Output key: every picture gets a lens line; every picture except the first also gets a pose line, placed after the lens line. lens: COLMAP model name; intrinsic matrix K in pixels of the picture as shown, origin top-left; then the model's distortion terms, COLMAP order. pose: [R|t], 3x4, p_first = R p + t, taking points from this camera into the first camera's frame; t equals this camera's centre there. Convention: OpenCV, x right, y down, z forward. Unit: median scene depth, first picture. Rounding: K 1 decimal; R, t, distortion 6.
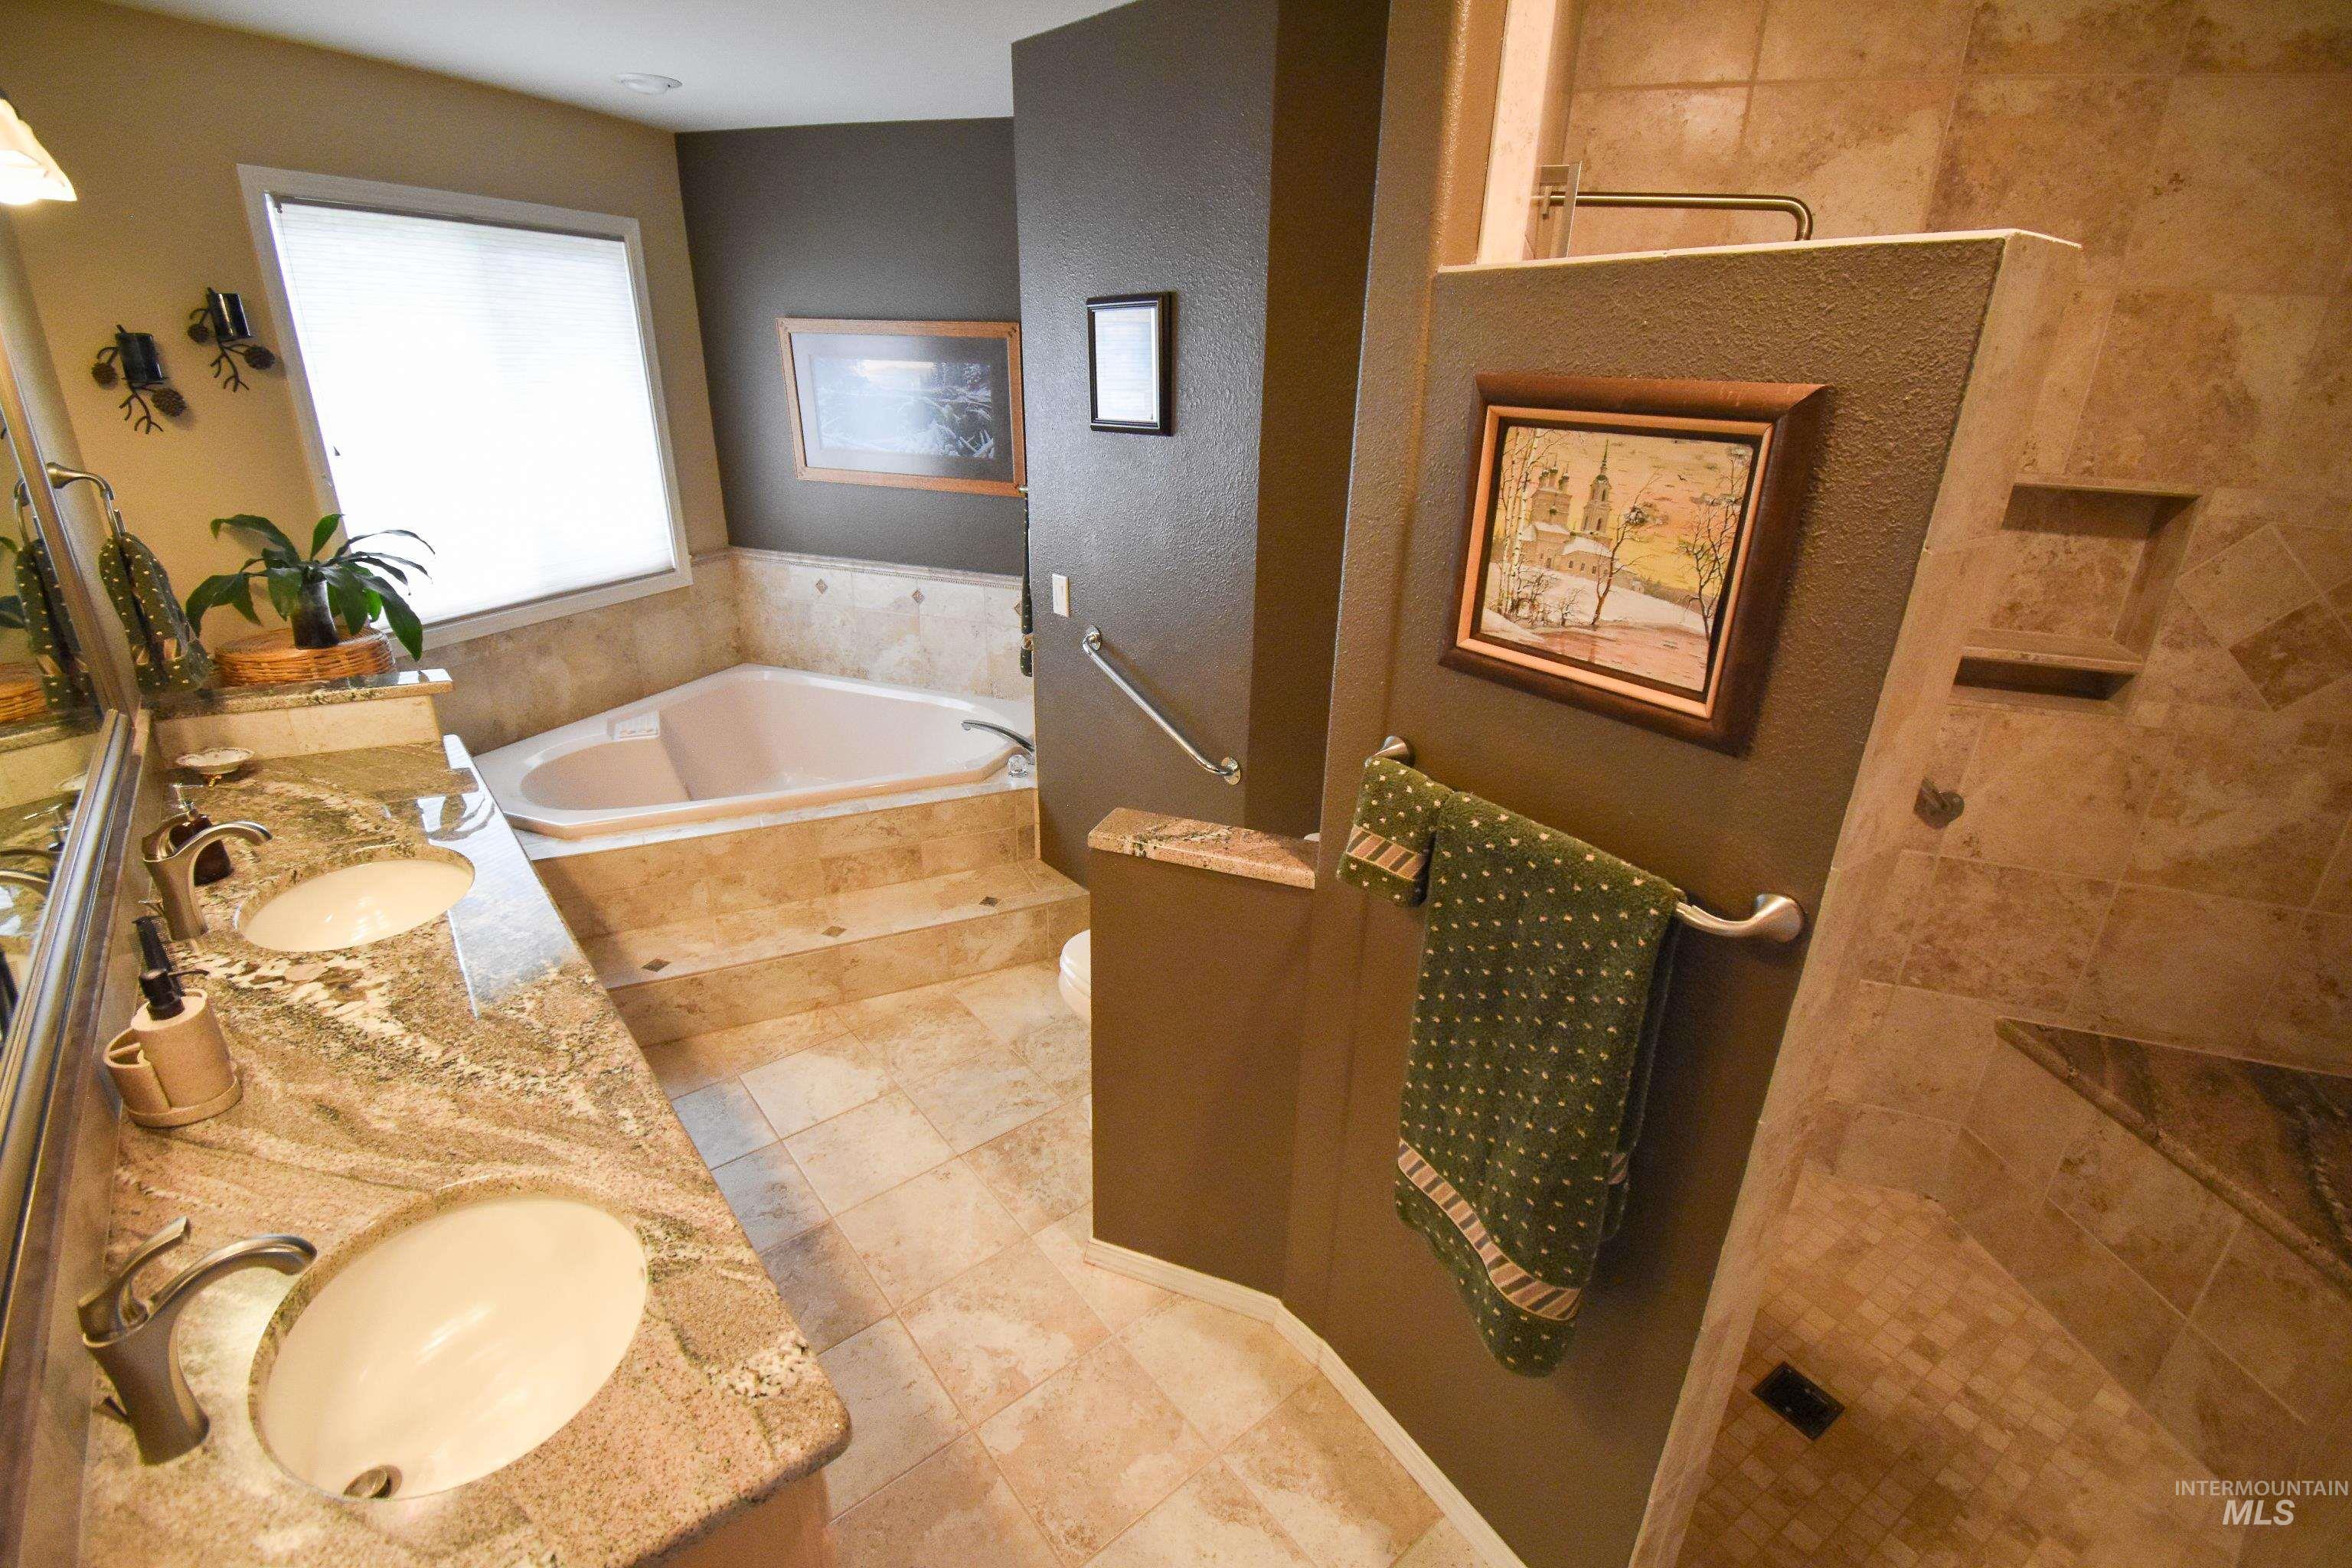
lens RADIAL K [[1036.2, 0, 1175.2], [0, 1036.2, 781.5], [0, 0, 1]] dist [0.017348, -0.024728]
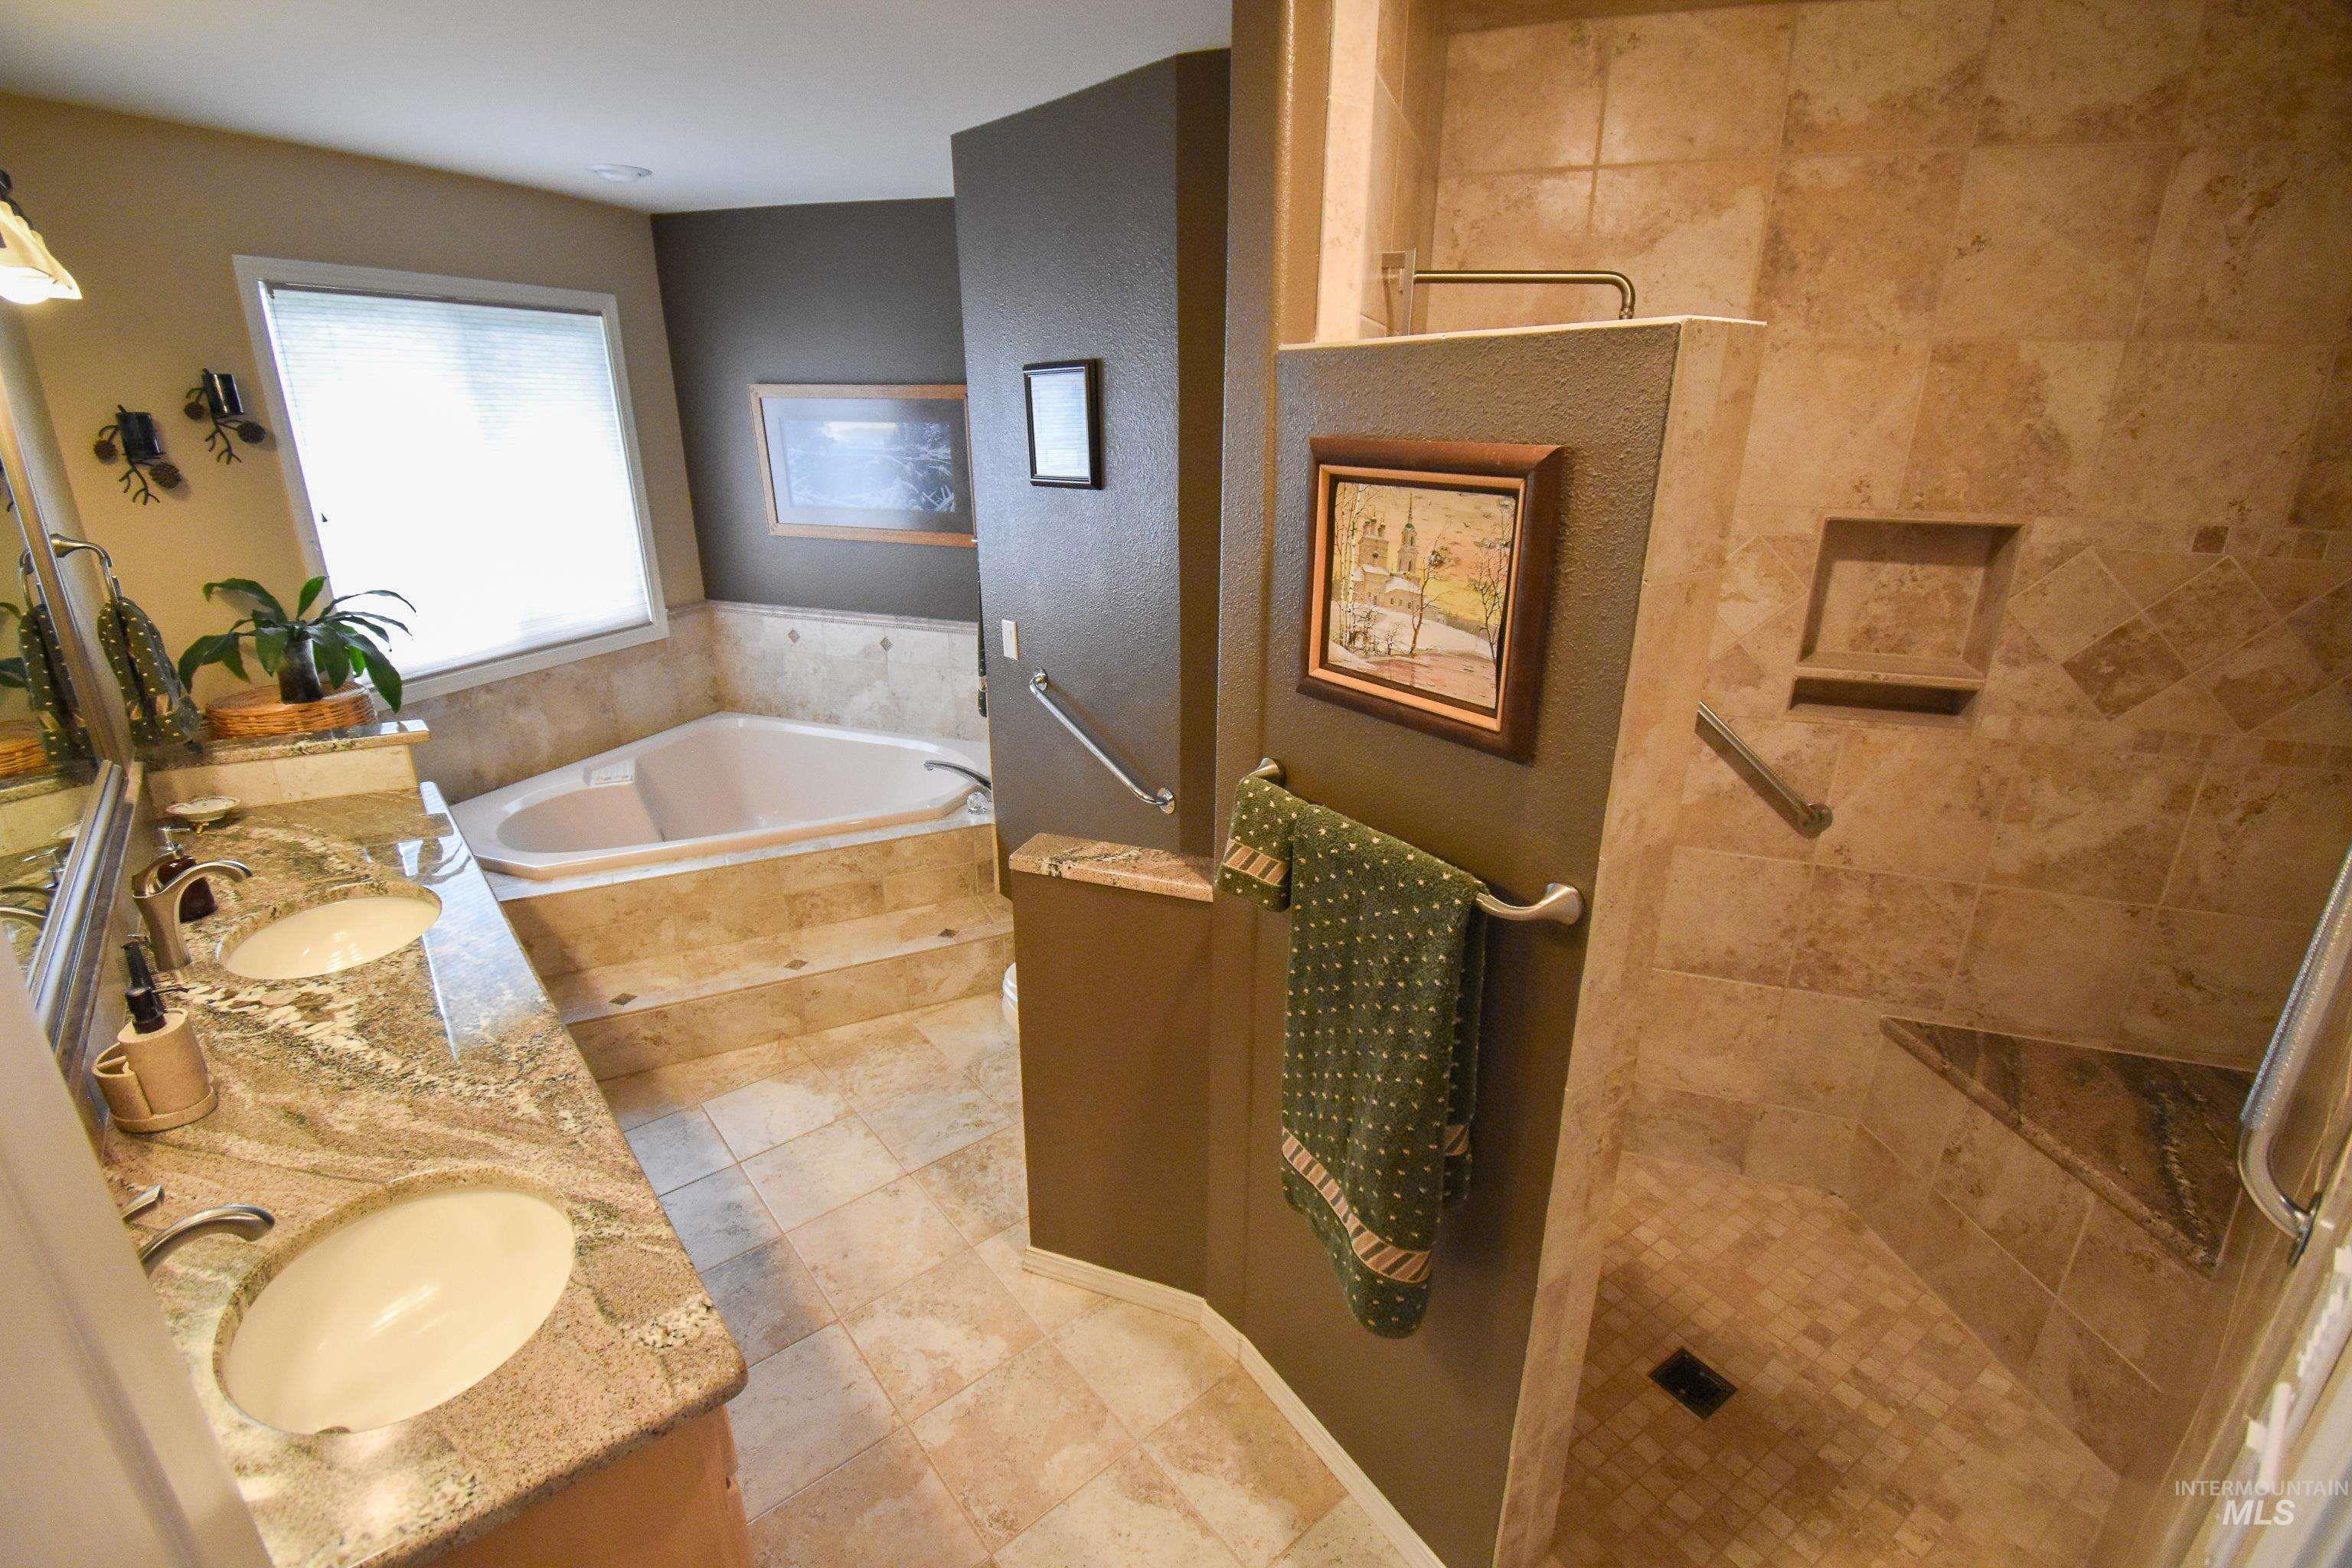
lens RADIAL K [[1039.9, 0, 1179.2], [0, 1039.9, 780.4], [0, 0, 1]] dist [0.017103, -0.024820]
pose [[0.999795, -0.019995, 0.003209, 0.077160], [0.020114, 0.998877, -0.042897, 0.017706], [-0.002348, 0.042952, 0.999074, -0.073108]]
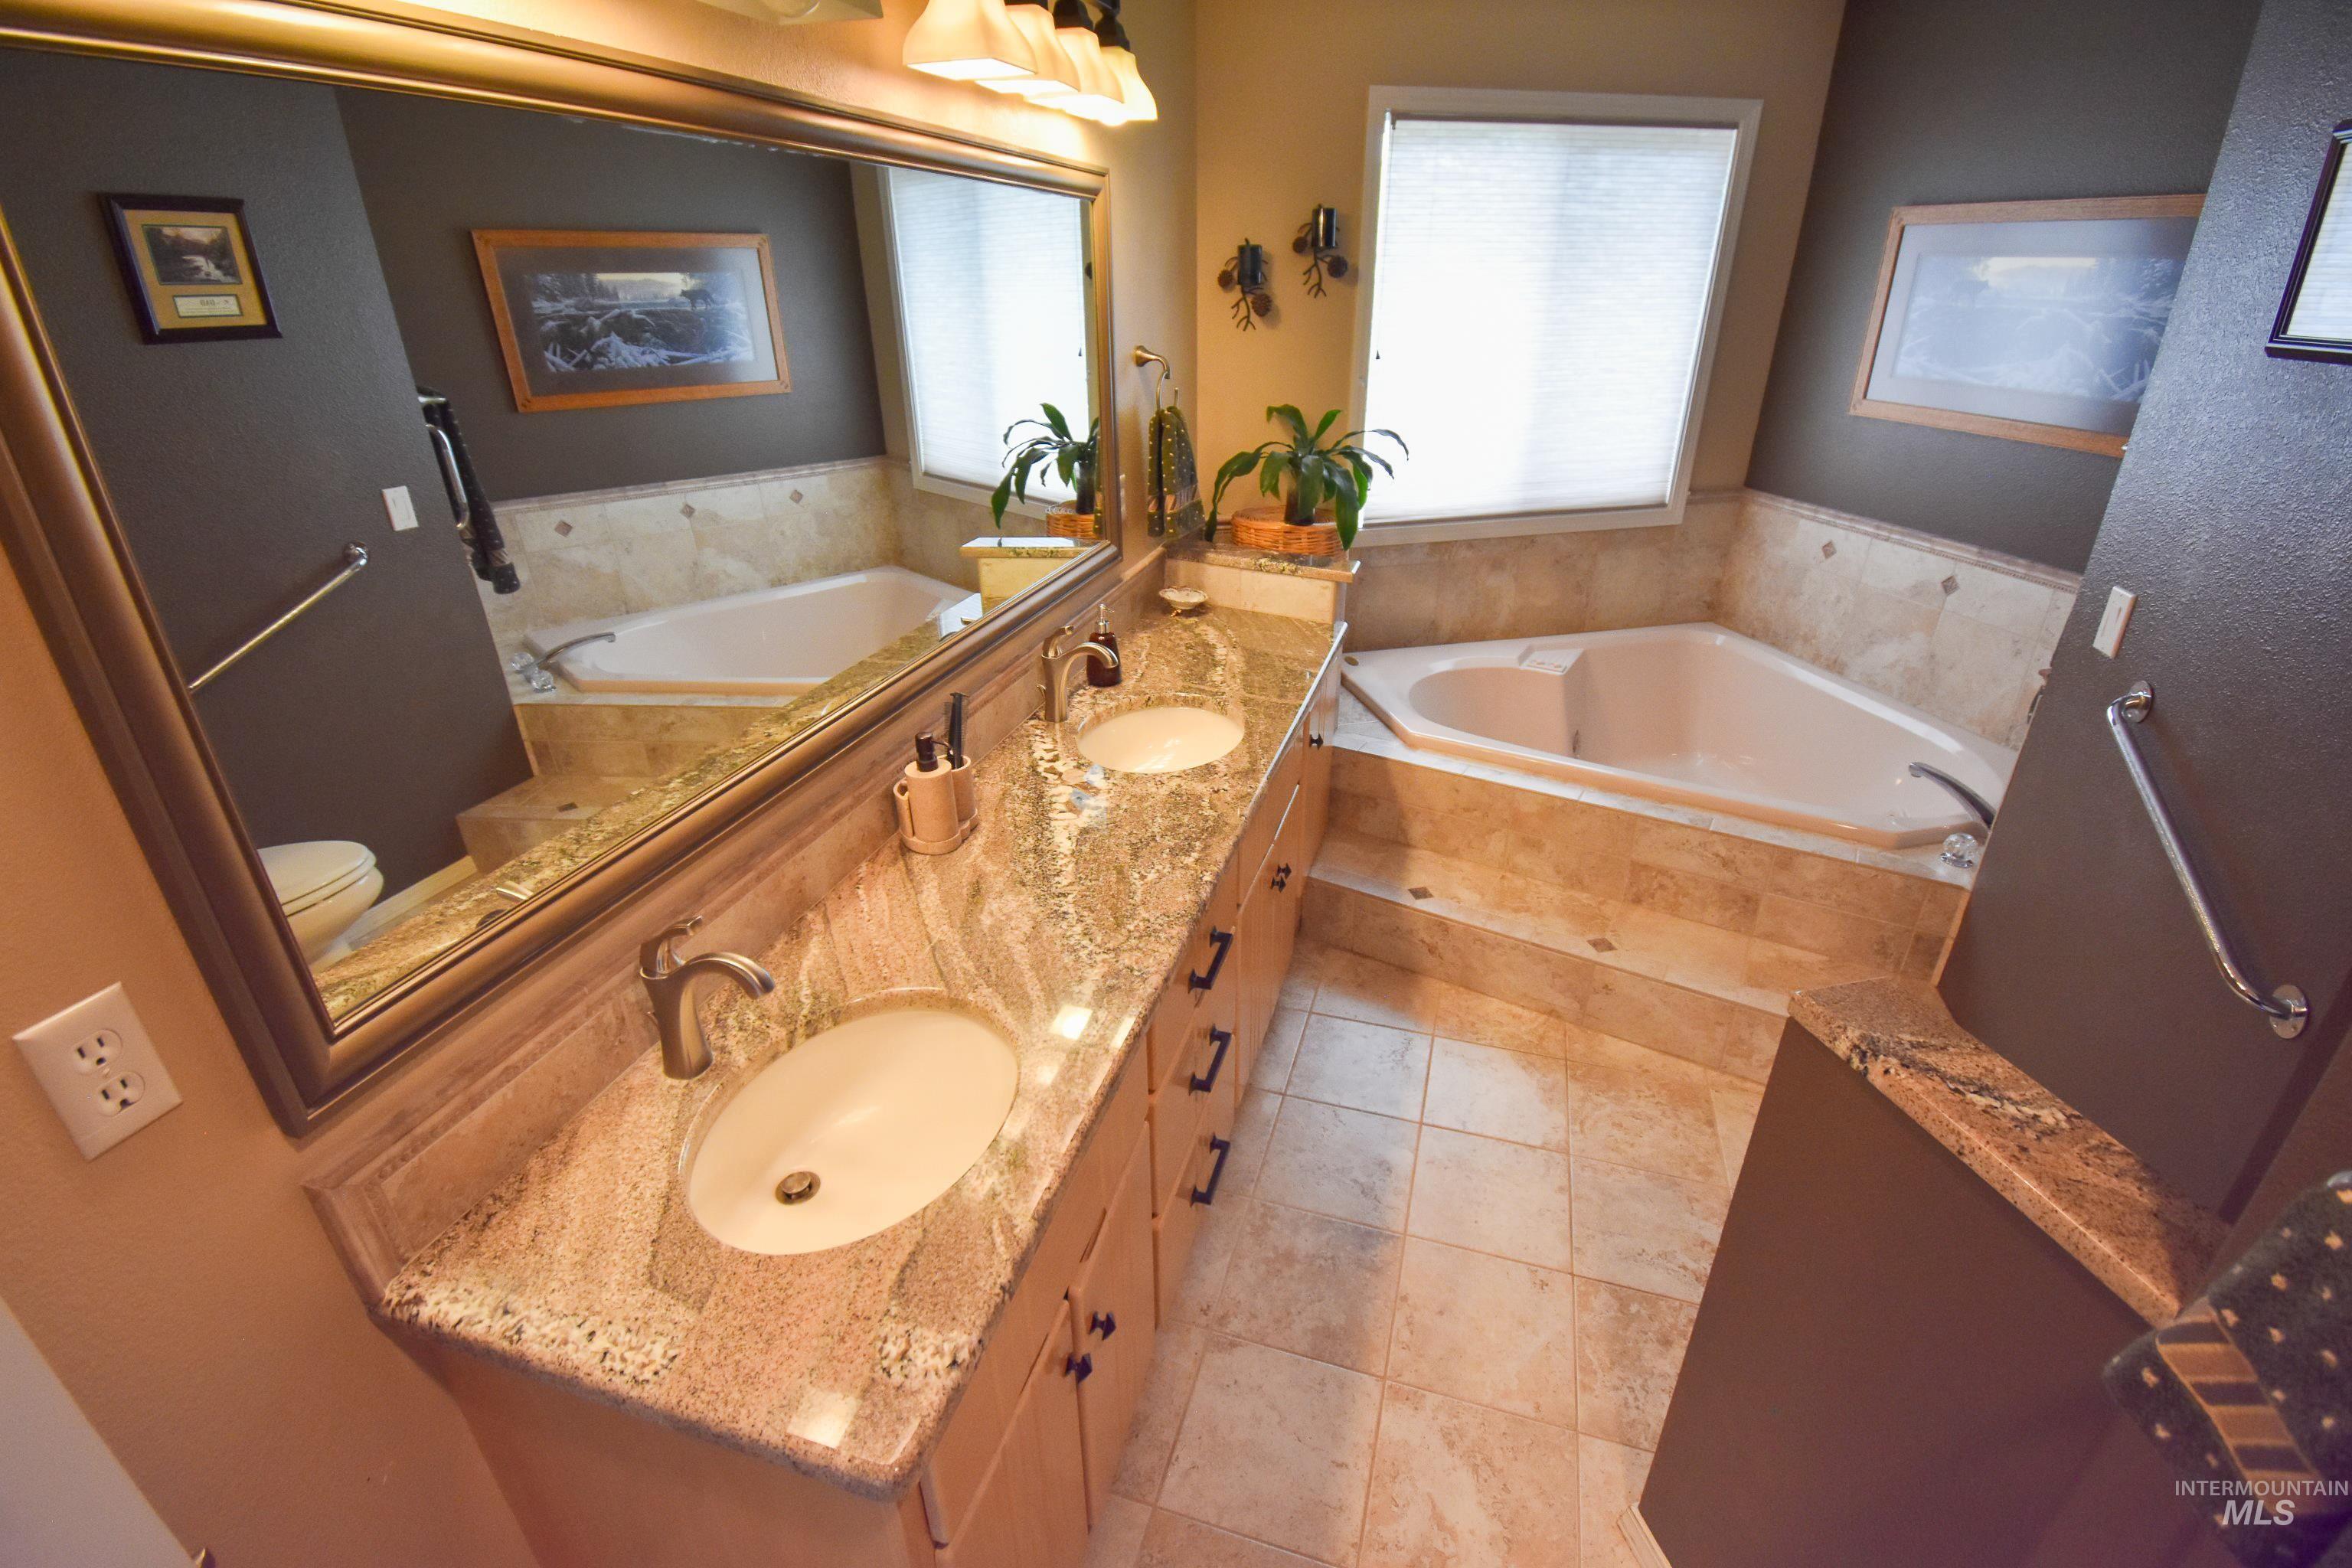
lens RADIAL K [[1037.6, 0, 1188.7], [0, 1037.6, 778.5], [0, 0, 1]] dist [0.022263, -0.026644]
pose [[0.550509, 0.335187, -0.764584, 0.126166], [-0.294730, 0.934916, 0.197650, -0.071628], [0.781072, 0.116538, 0.613470, 0.273933]]
